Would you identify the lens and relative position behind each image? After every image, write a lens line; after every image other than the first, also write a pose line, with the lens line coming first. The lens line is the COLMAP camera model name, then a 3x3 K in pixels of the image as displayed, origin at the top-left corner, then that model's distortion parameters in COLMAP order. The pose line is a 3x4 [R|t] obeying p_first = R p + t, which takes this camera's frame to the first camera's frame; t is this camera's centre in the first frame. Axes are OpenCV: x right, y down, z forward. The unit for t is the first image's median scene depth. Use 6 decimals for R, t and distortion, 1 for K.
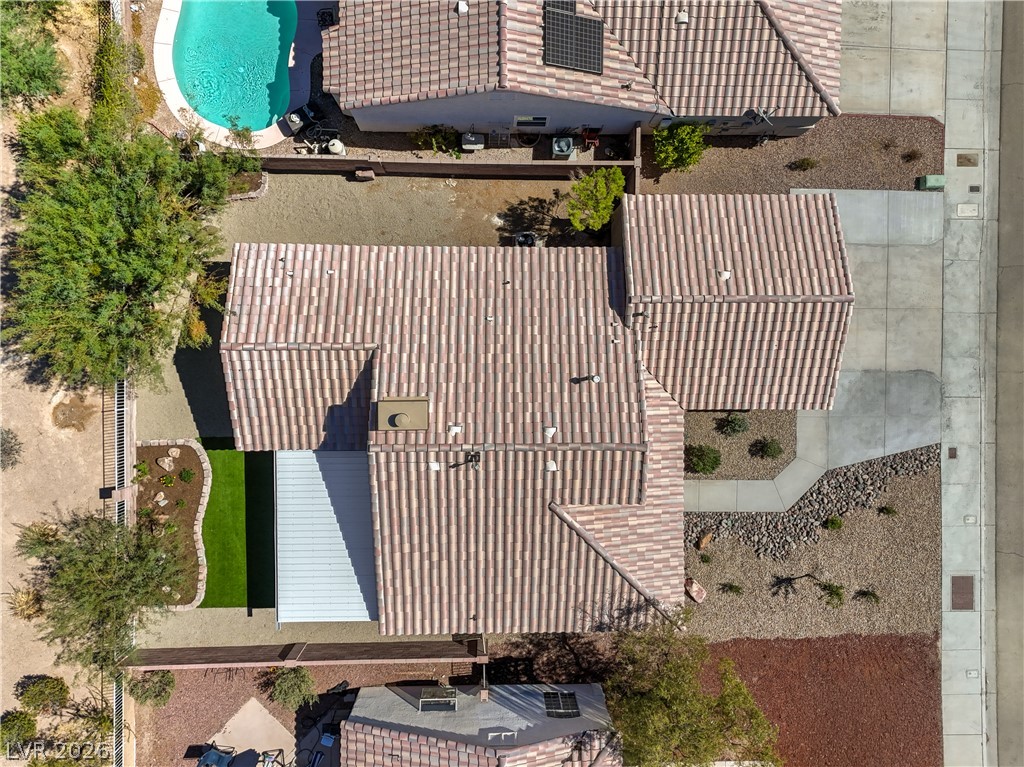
lens RADIAL K [[746.5, 0, 514.1], [0, 746.5, 379.7], [0, 0, 1]] dist [0.096033, -0.061773]
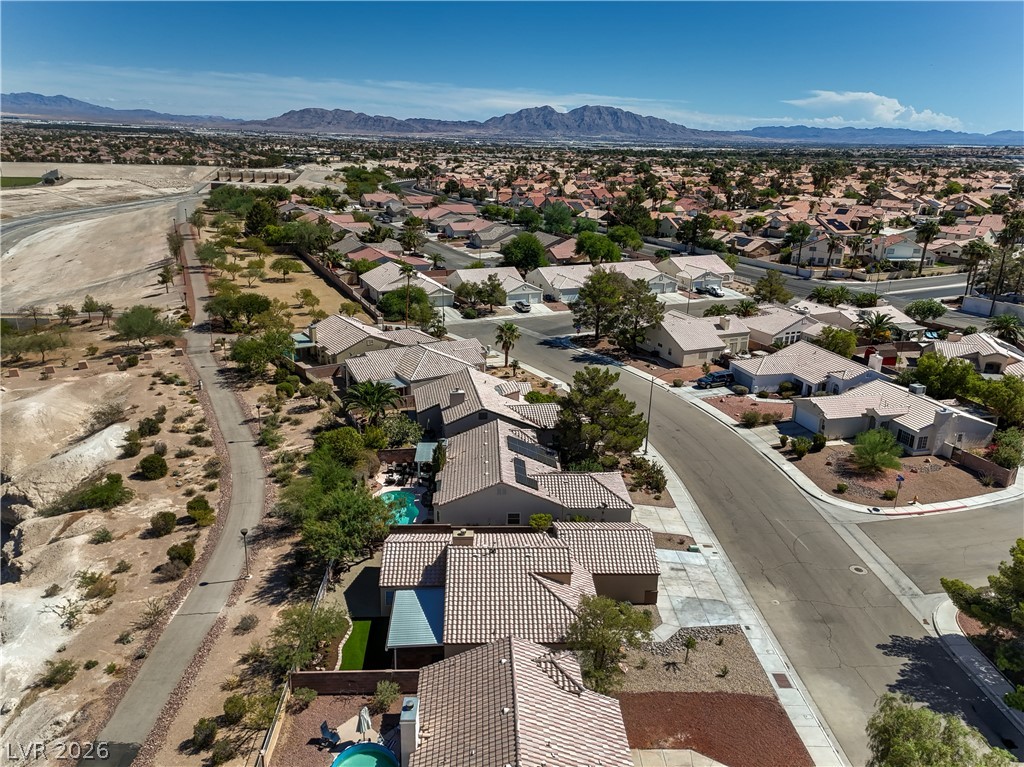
lens RADIAL K [[740.8, 0, 512.0], [0, 740.8, 383.5], [0, 0, 1]] dist [0.100632, -0.073539]
pose [[0.999003, -0.027291, 0.035319, -0.049773], [0.041950, 0.303799, -0.951812, 1.656551], [0.015247, 0.952345, 0.304641, -0.137048]]
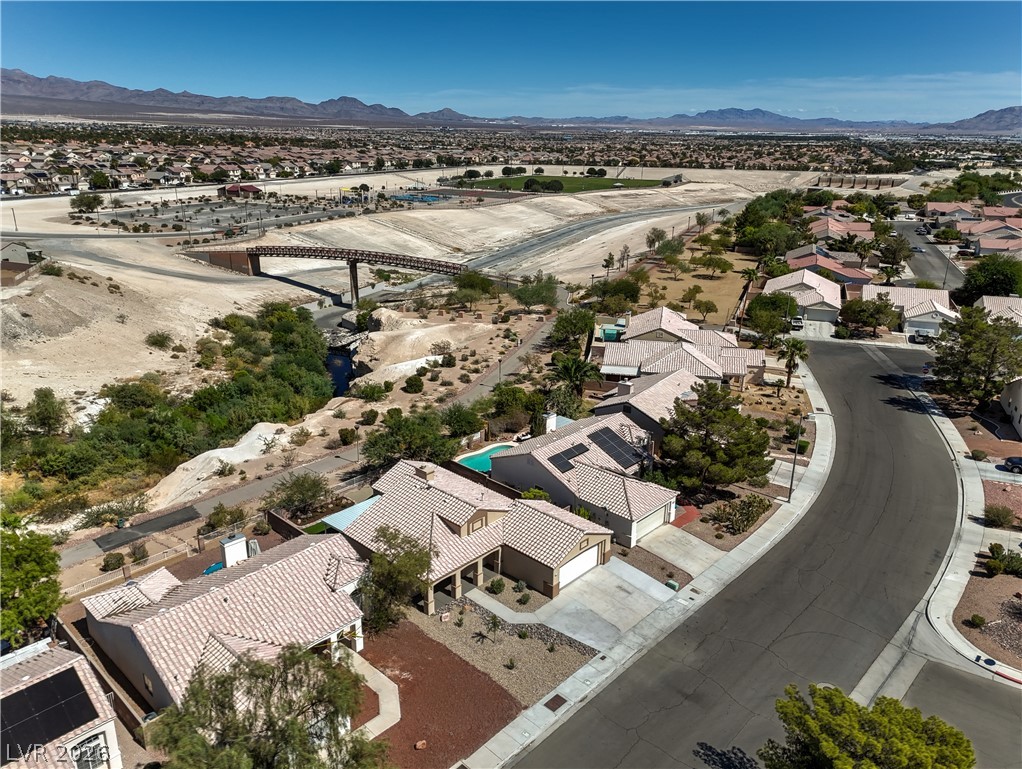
lens RADIAL K [[745.1, 0, 513.1], [0, 745.1, 380.7], [0, 0, 1]] dist [0.096033, -0.061773]
pose [[0.728146, 0.191805, -0.658038, 1.446393], [-0.685407, 0.210152, -0.697175, 1.312939], [0.004566, 0.958669, 0.284486, -0.093210]]
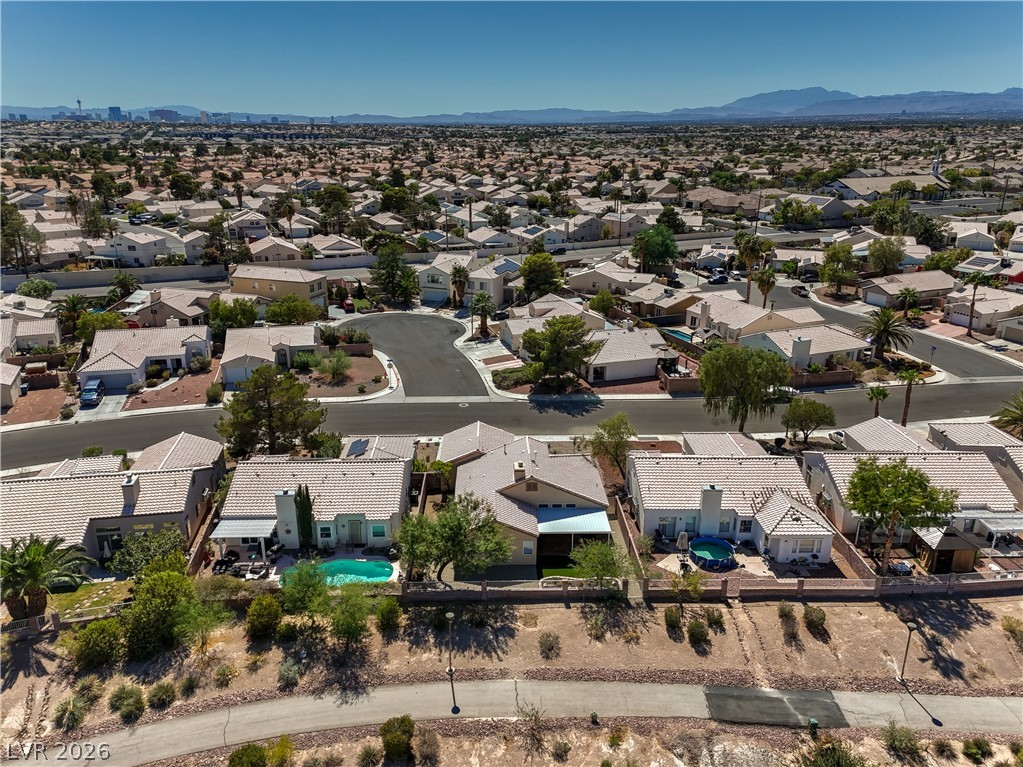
lens RADIAL K [[745.8, 0, 513.6], [0, 745.8, 379.7], [0, 0, 1]] dist [0.096033, -0.061773]
pose [[-0.030597, -0.351189, 0.935805, -2.056582], [0.999504, -0.017701, 0.026037, -0.032670], [0.007421, 0.936137, 0.351556, -0.234065]]
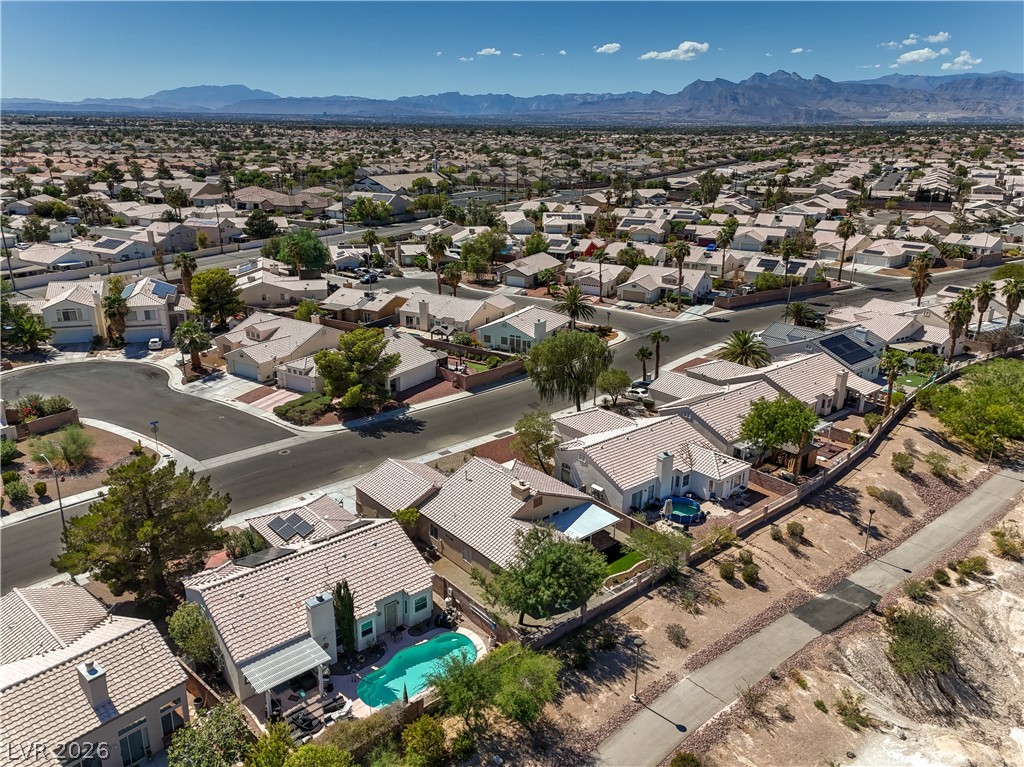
lens RADIAL K [[740.8, 0, 512.0], [0, 740.8, 383.5], [0, 0, 1]] dist [0.100632, -0.073539]
pose [[-0.649470, -0.285654, 0.704692, -1.480469], [0.759948, -0.212367, 0.614311, -1.197419], [-0.025827, 0.934506, 0.355008, -0.239201]]
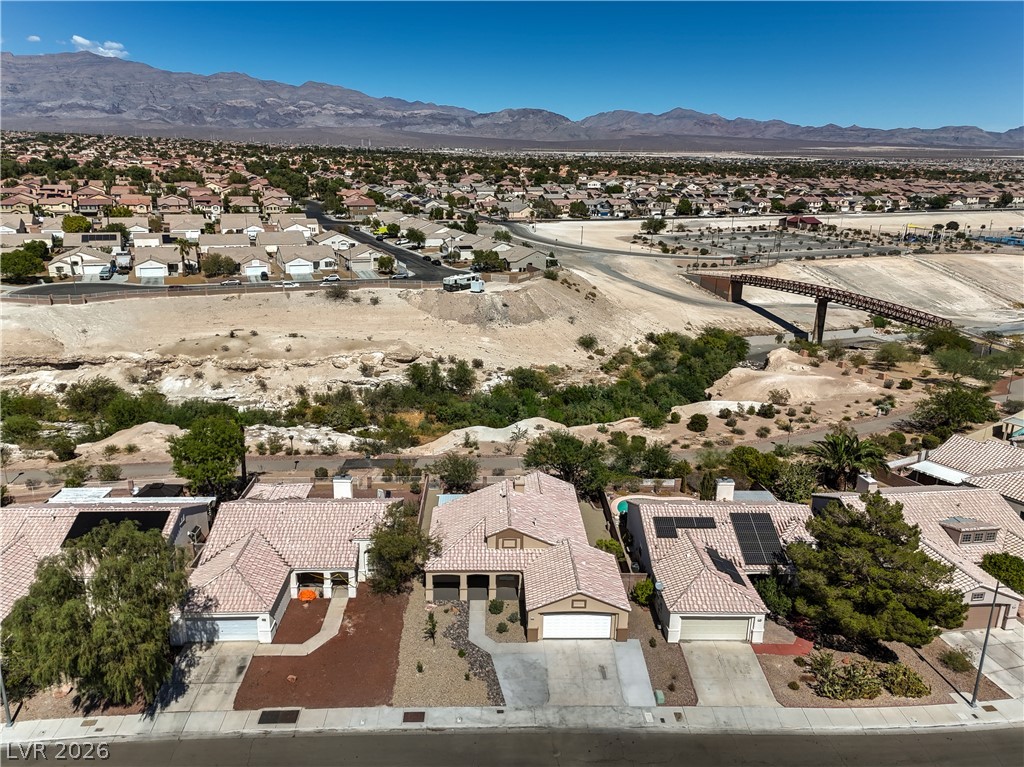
lens RADIAL K [[740.8, 0, 512.0], [0, 740.8, 383.5], [0, 0, 1]] dist [0.100632, -0.073539]
pose [[0.031570, 0.263029, -0.964271, 1.962571], [-0.998982, -0.022799, -0.038925, 0.151406], [-0.032223, 0.964519, 0.262041, -0.100738]]
